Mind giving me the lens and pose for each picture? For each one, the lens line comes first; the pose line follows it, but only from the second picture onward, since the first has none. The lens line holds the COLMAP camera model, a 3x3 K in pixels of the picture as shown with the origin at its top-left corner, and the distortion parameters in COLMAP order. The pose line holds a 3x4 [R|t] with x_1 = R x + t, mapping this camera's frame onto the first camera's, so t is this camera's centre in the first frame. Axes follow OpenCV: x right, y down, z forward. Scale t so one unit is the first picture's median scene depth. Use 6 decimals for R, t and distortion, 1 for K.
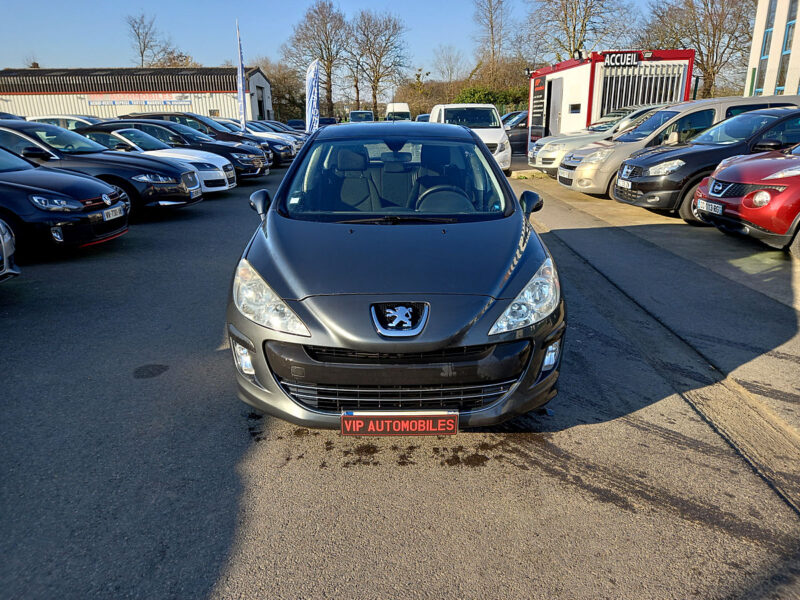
lens RADIAL K [[578.4, 0, 404.1], [0, 578.4, 303.4], [0, 0, 1]] dist [0.067009, -0.055355]
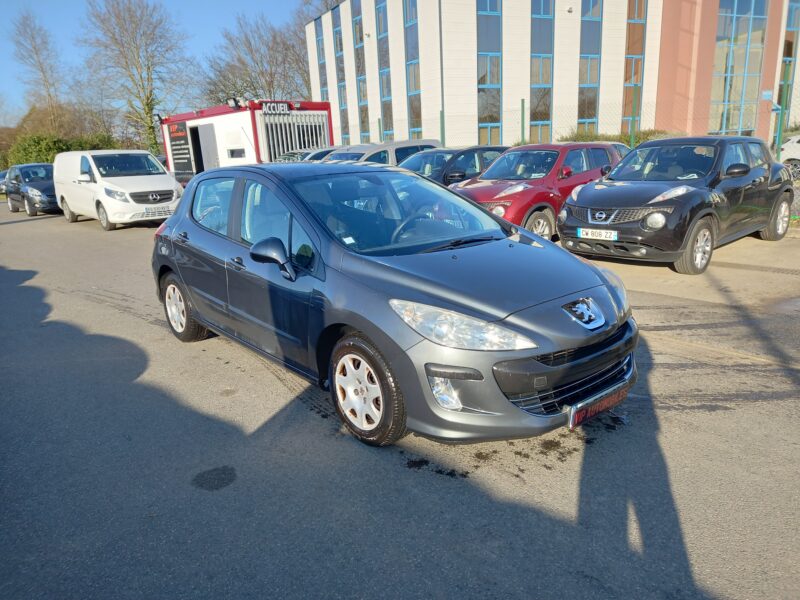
lens RADIAL K [[578.4, 0, 404.1], [0, 578.4, 303.4], [0, 0, 1]] dist [0.067009, -0.055355]
pose [[0.766112, -0.185125, 0.615468, -0.180311], [0.230194, 0.973125, 0.006166, -0.015334], [-0.600069, 0.136953, 0.788138, 0.053474]]
